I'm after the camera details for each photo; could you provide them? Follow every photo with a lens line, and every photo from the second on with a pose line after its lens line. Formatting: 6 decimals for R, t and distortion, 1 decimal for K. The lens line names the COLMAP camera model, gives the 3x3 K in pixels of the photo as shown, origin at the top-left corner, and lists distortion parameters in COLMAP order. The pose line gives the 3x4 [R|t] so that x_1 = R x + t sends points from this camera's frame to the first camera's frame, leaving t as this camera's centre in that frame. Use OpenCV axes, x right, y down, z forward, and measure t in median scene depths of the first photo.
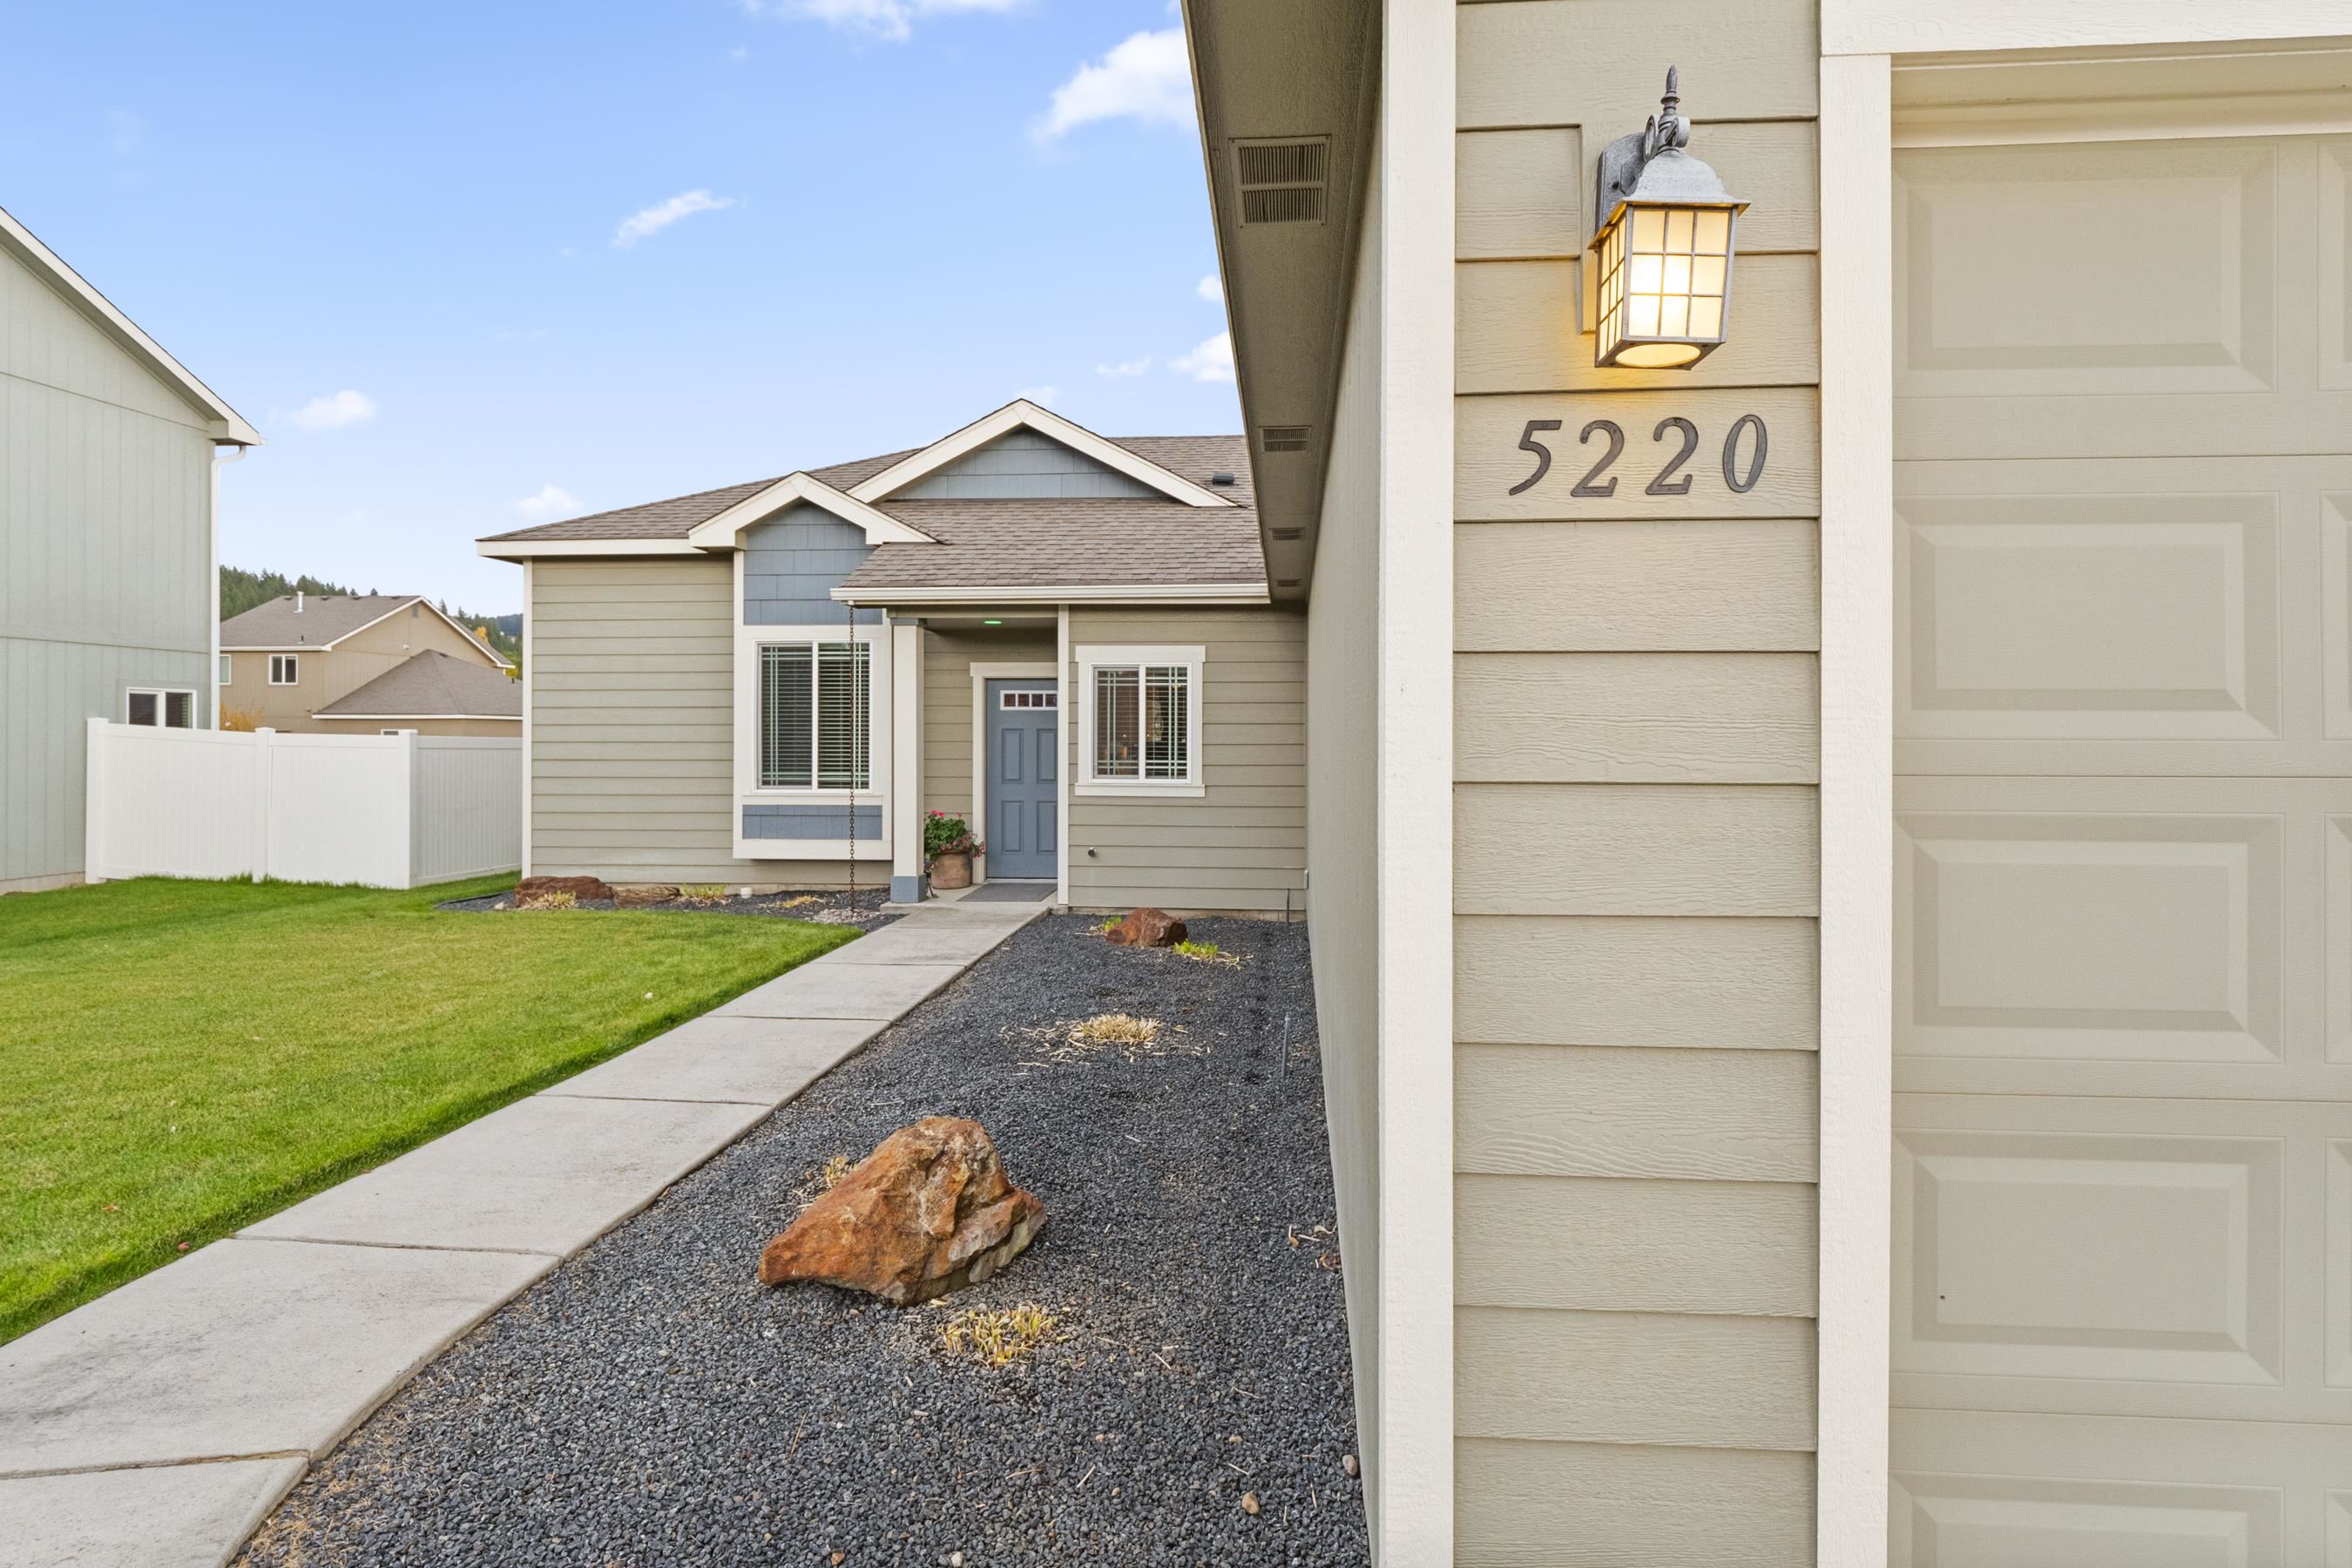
lens RADIAL K [[1153.6, 0, 1211.4], [0, 1153.6, 746.5], [0, 0, 1]] dist [0.008470, -0.005067]
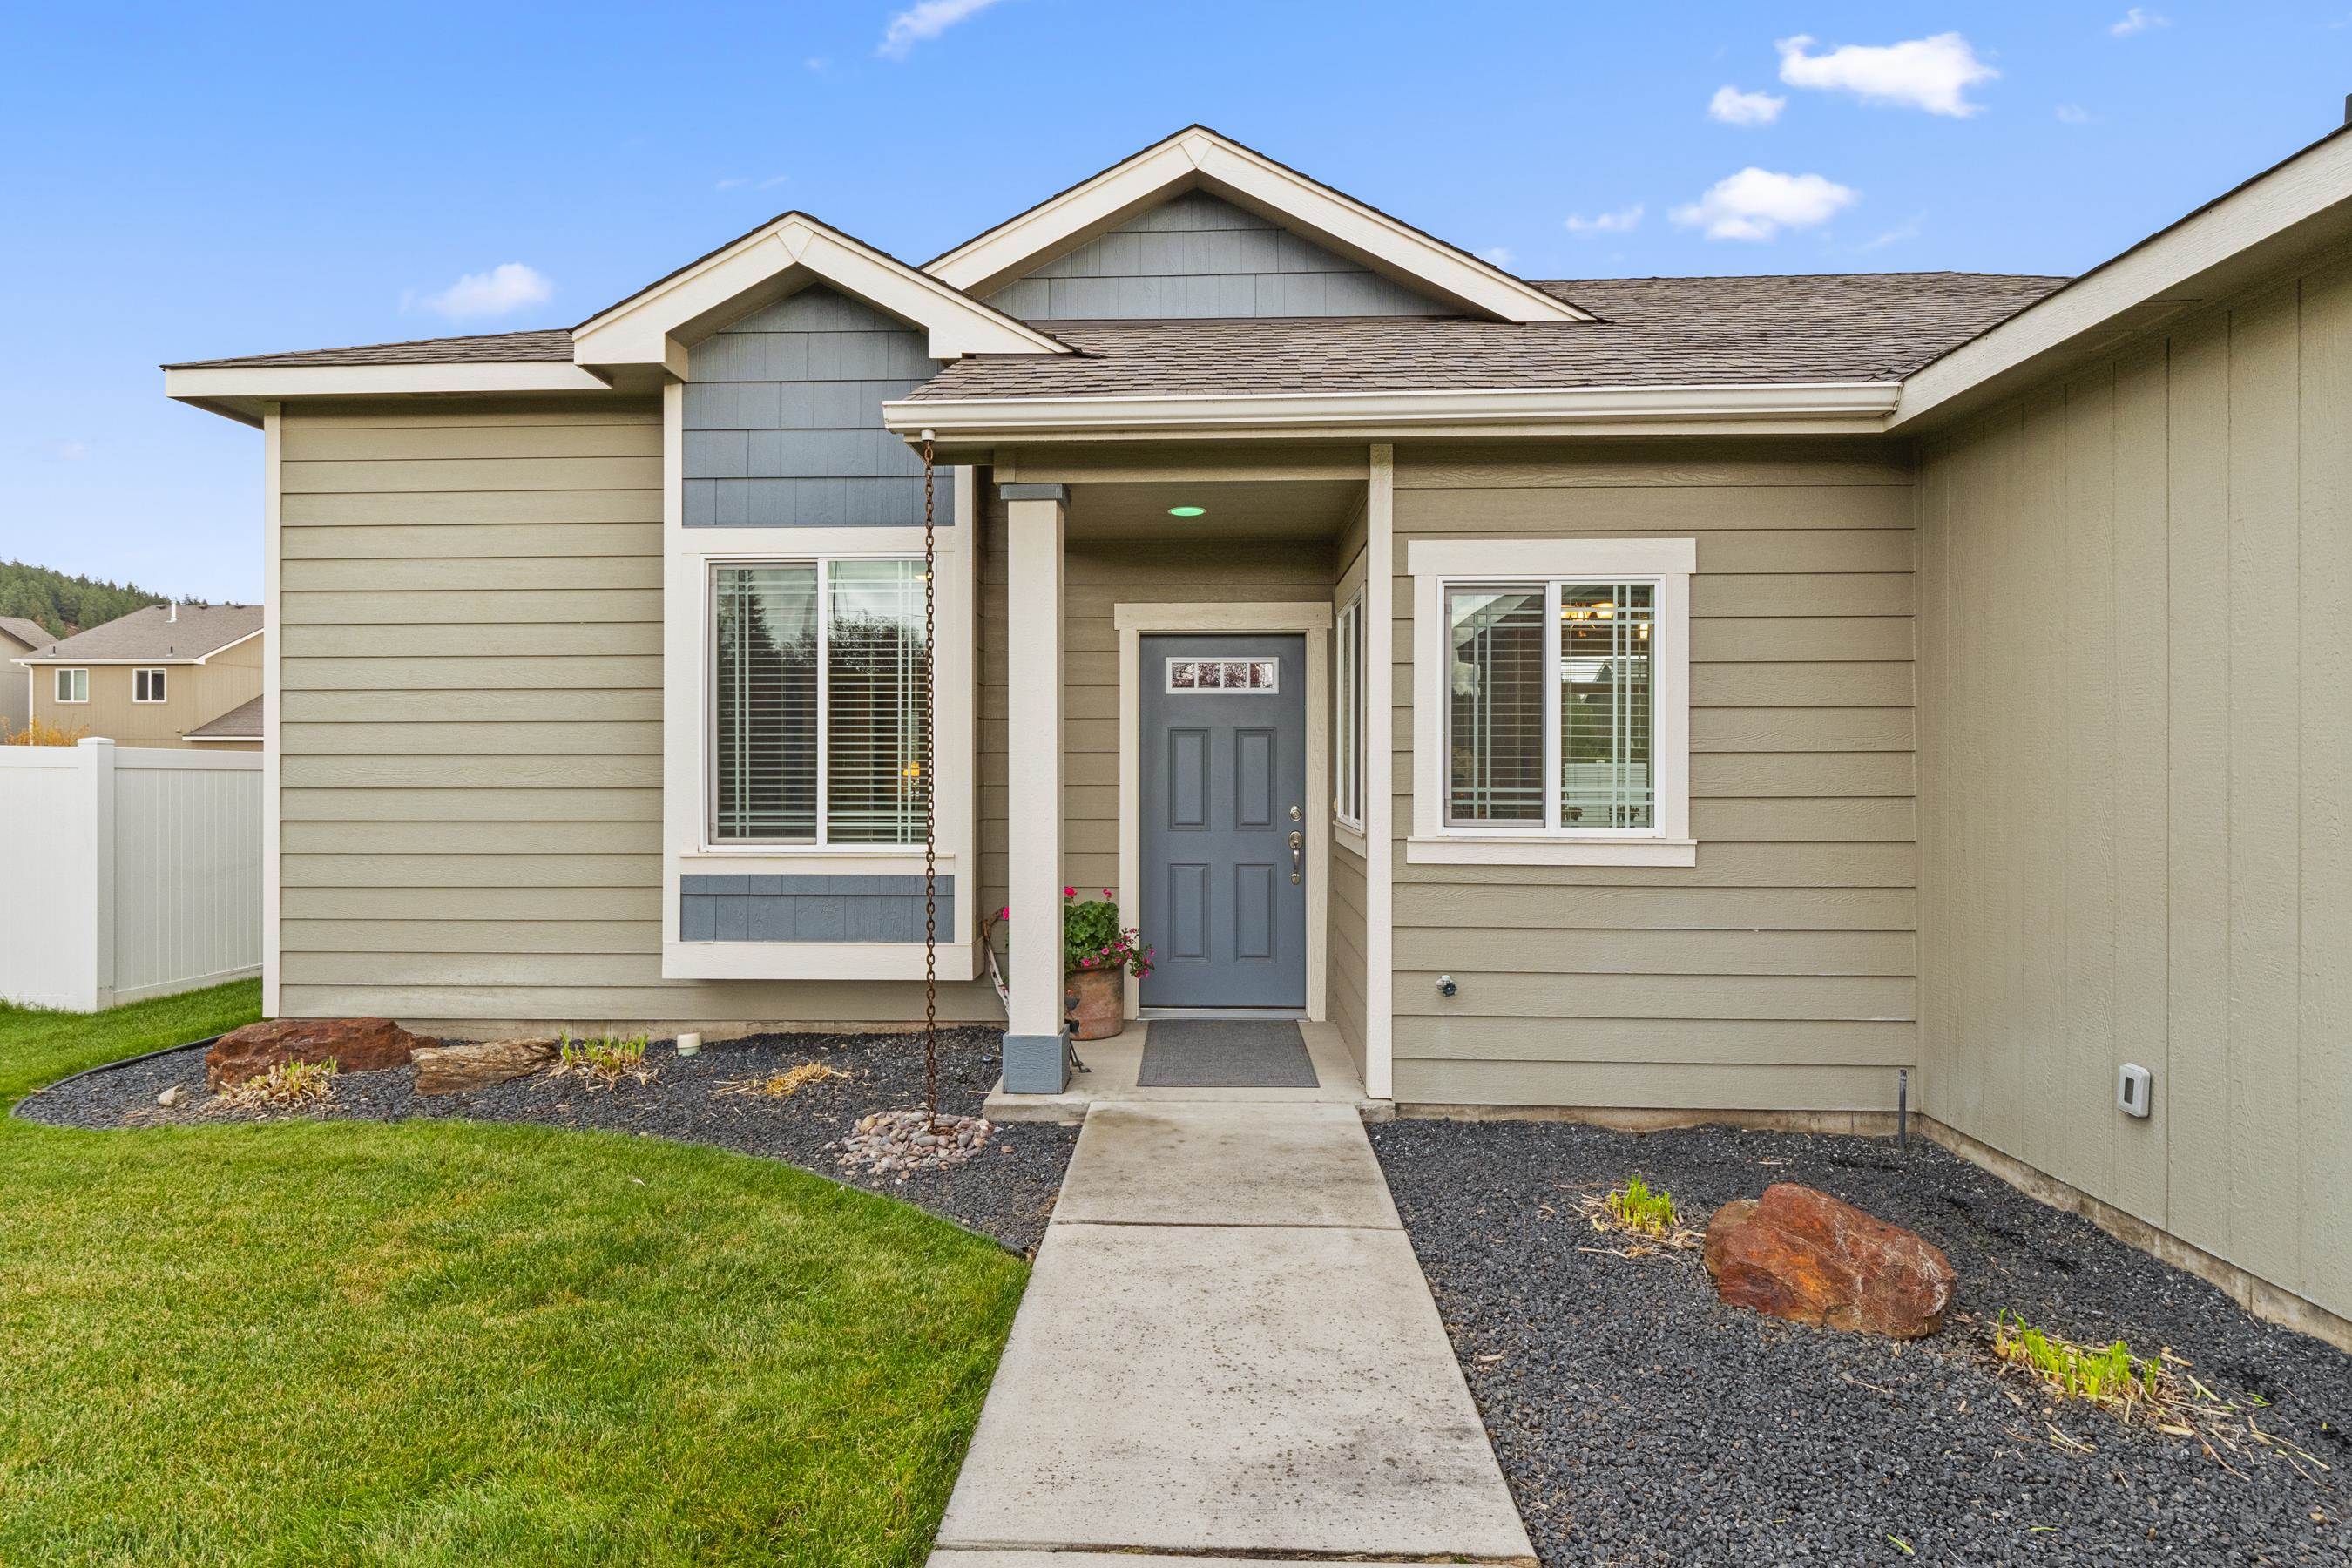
lens RADIAL K [[1153.6, 0, 1185.9], [0, 1153.6, 769.3], [0, 0, 1]] dist [0.008470, -0.005067]
pose [[0.999565, -0.001951, 0.029421, -0.198393], [0.002015, 0.999996, -0.002162, 0.004971], [-0.029417, 0.002220, 0.999565, 0.484820]]
